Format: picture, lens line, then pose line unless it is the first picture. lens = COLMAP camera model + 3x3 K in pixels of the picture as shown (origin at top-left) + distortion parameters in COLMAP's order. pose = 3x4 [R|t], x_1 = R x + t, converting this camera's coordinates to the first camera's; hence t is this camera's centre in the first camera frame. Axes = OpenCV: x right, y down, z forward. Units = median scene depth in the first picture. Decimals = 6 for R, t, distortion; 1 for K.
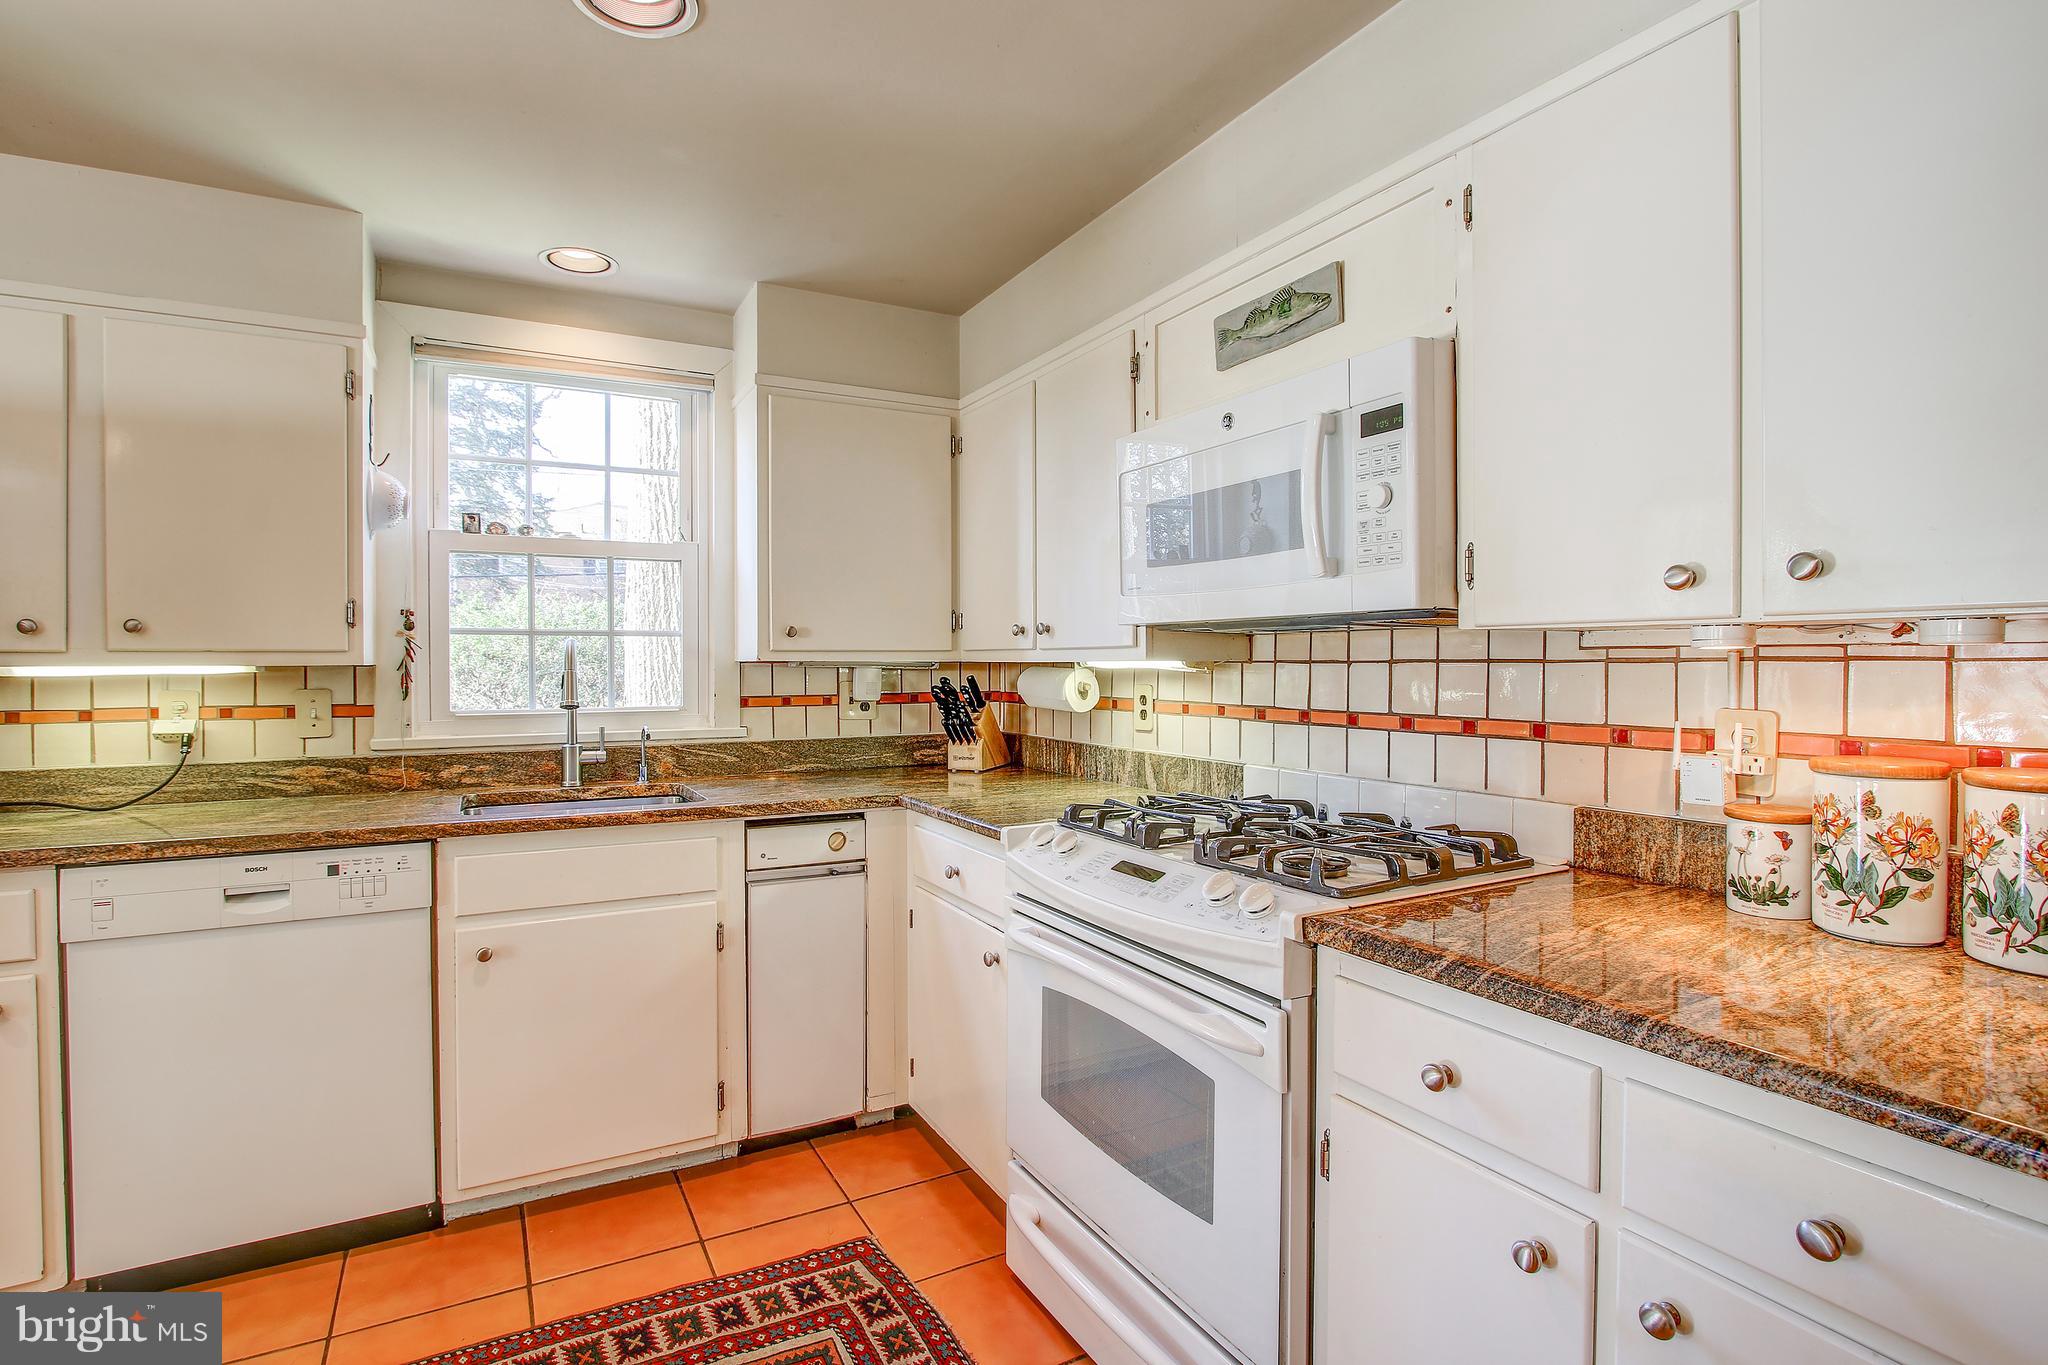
lens RADIAL K [[984.8, 0, 1013.2], [0, 984.8, 673.4], [0, 0, 1]] dist [-0.013938, 0.000305]
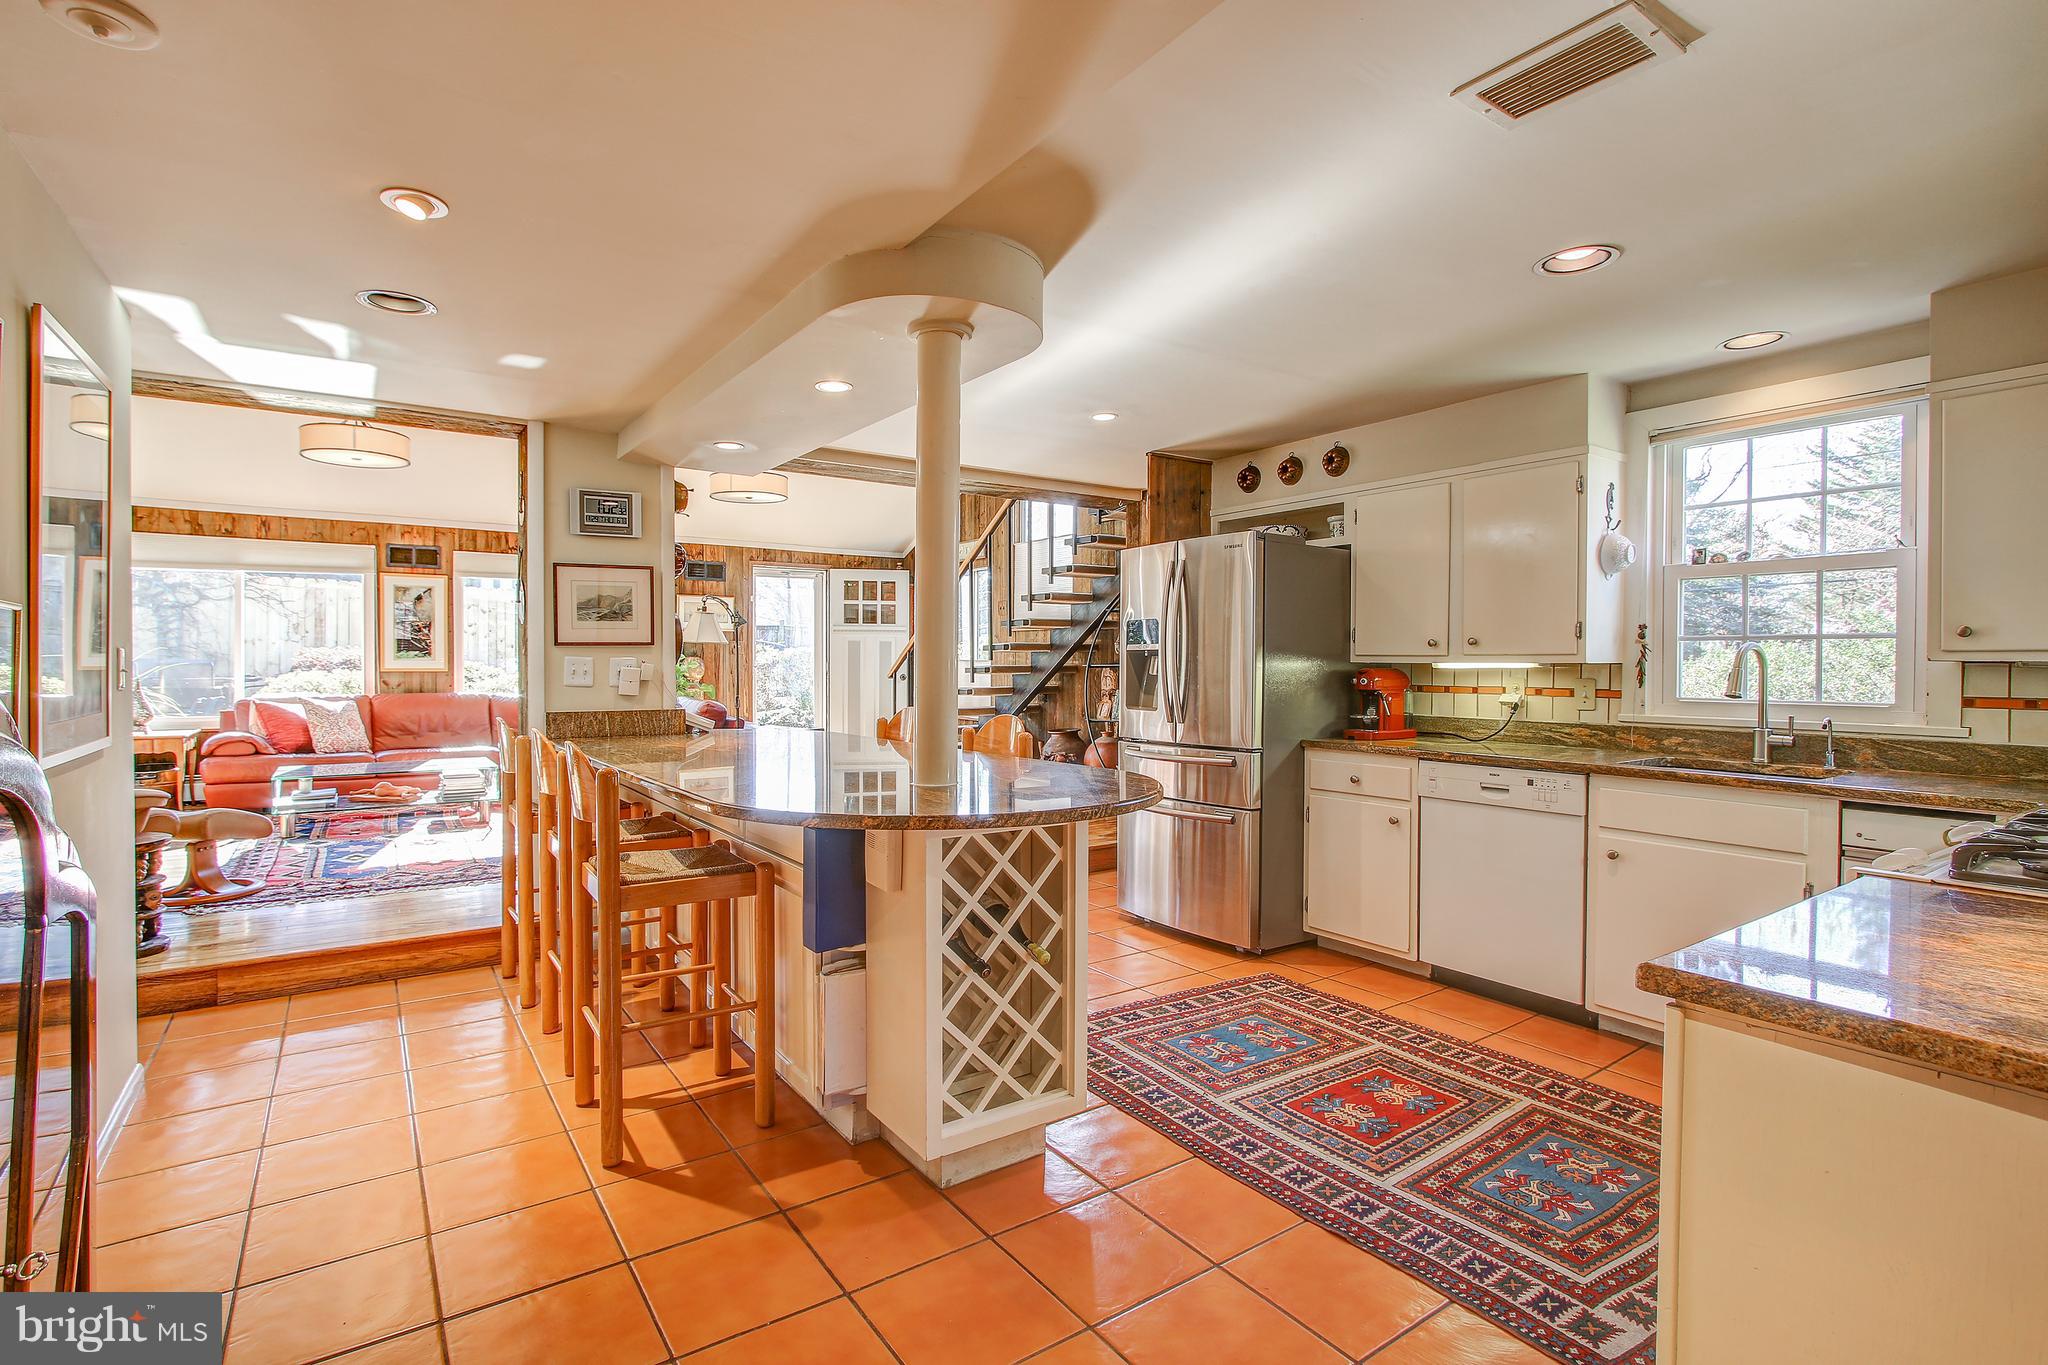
lens RADIAL K [[984.8, 0, 1016.3], [0, 984.8, 673.1], [0, 0, 1]] dist [-0.013938, 0.000305]
pose [[0.126734, 0.013035, -0.991851, 0.760686], [-0.014329, 0.999833, 0.011309, 0.002552], [0.991833, 0.012779, 0.126899, -0.098020]]
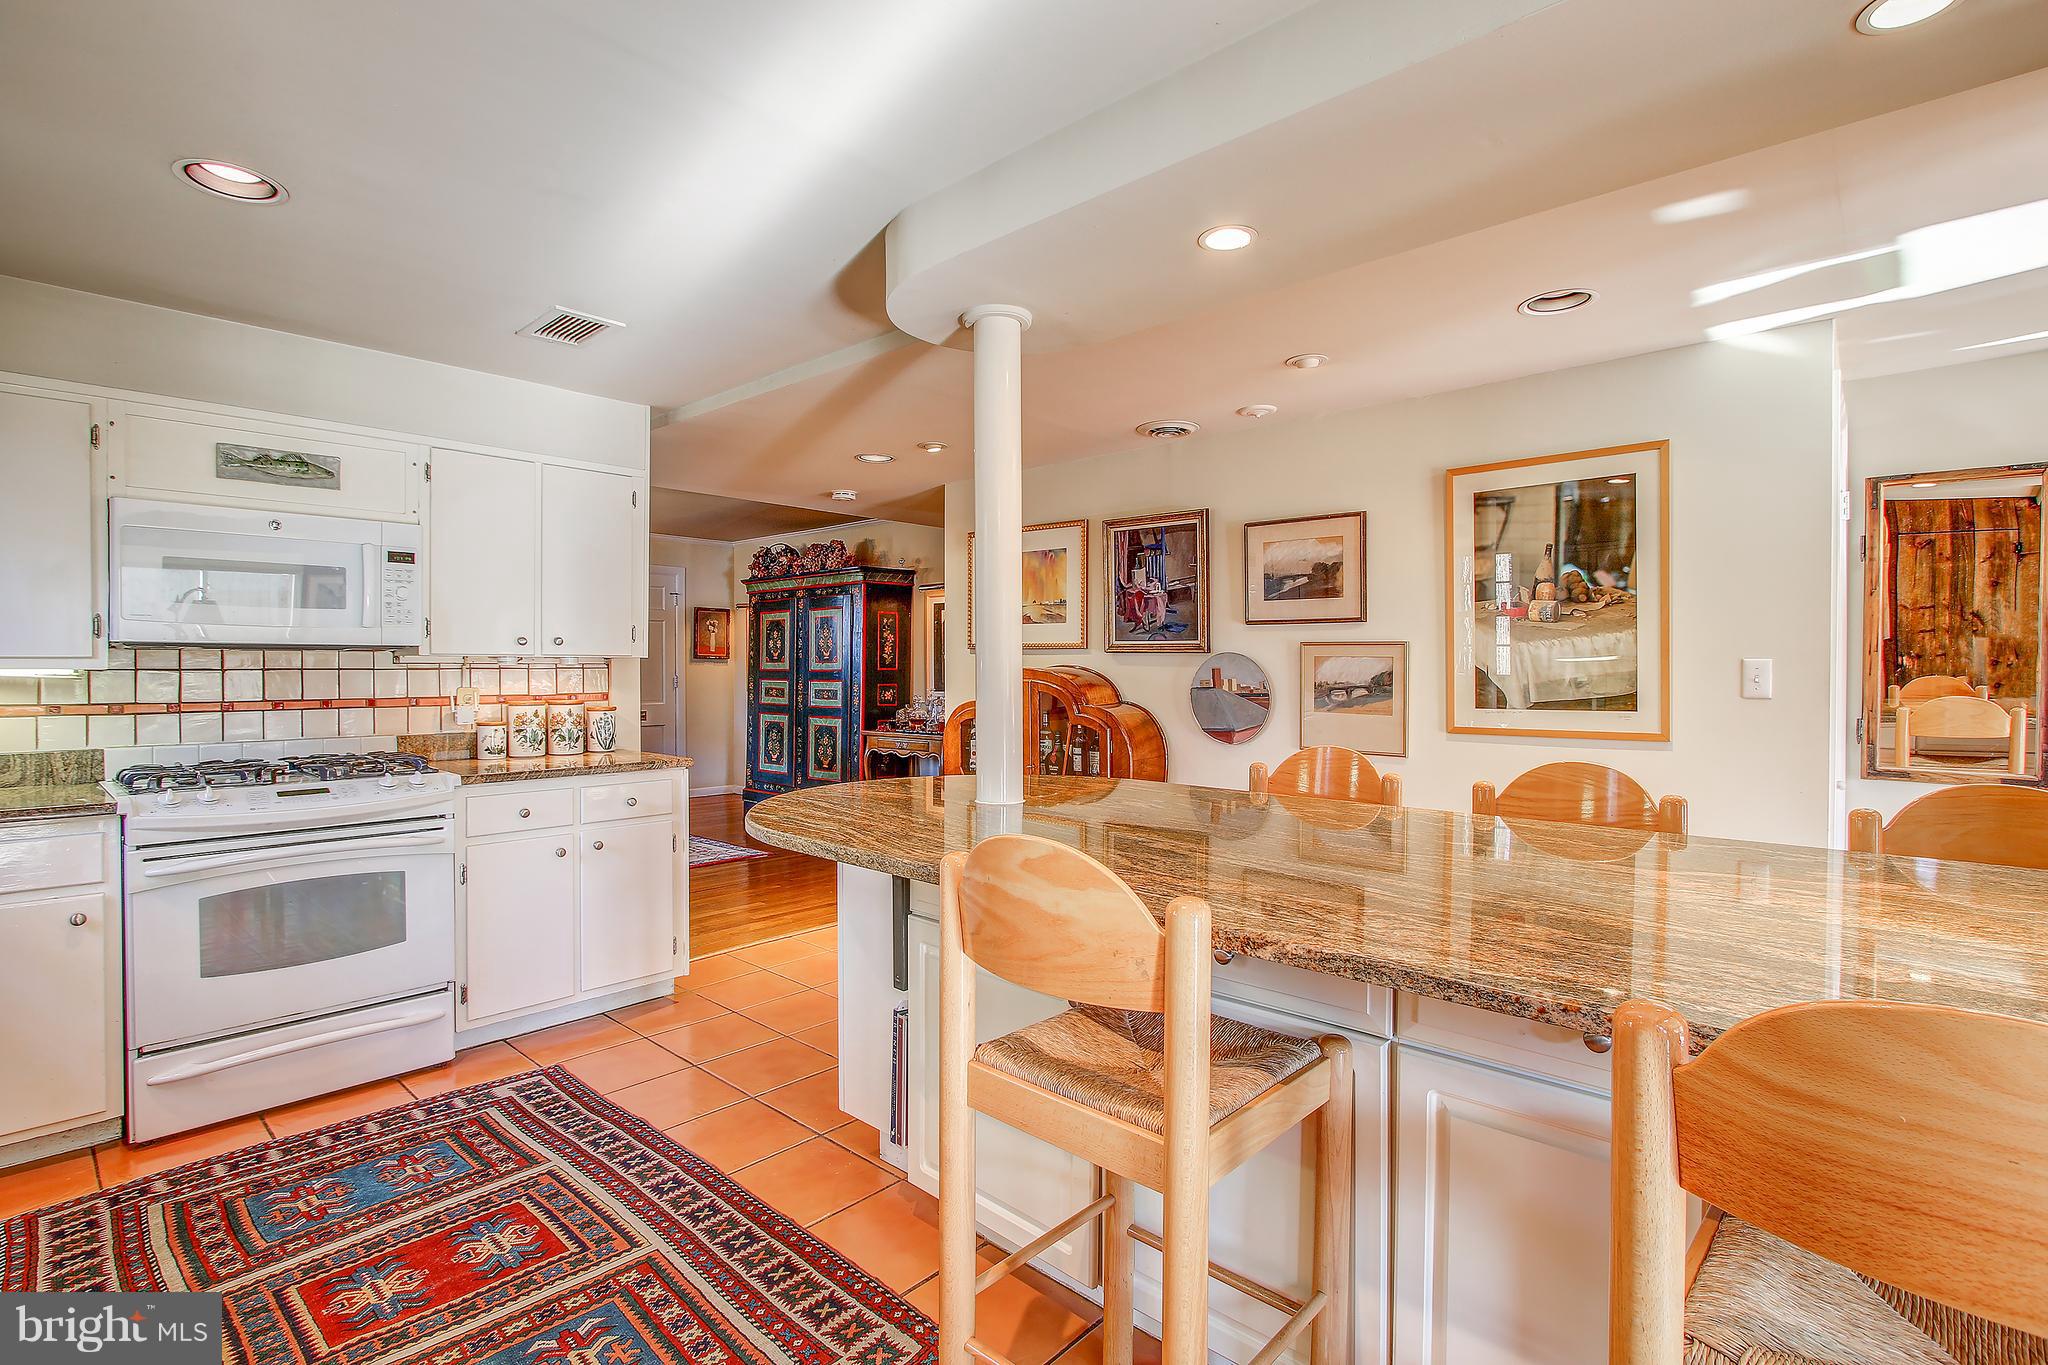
lens RADIAL K [[984.8, 0, 1023.8], [0, 984.8, 680.6], [0, 0, 1]] dist [-0.013938, 0.000305]
pose [[-0.327577, -0.010415, 0.944767, -1.362420], [0.011984, 0.999813, 0.015177, -0.002216], [-0.944749, 0.016294, -0.327391, 0.272905]]
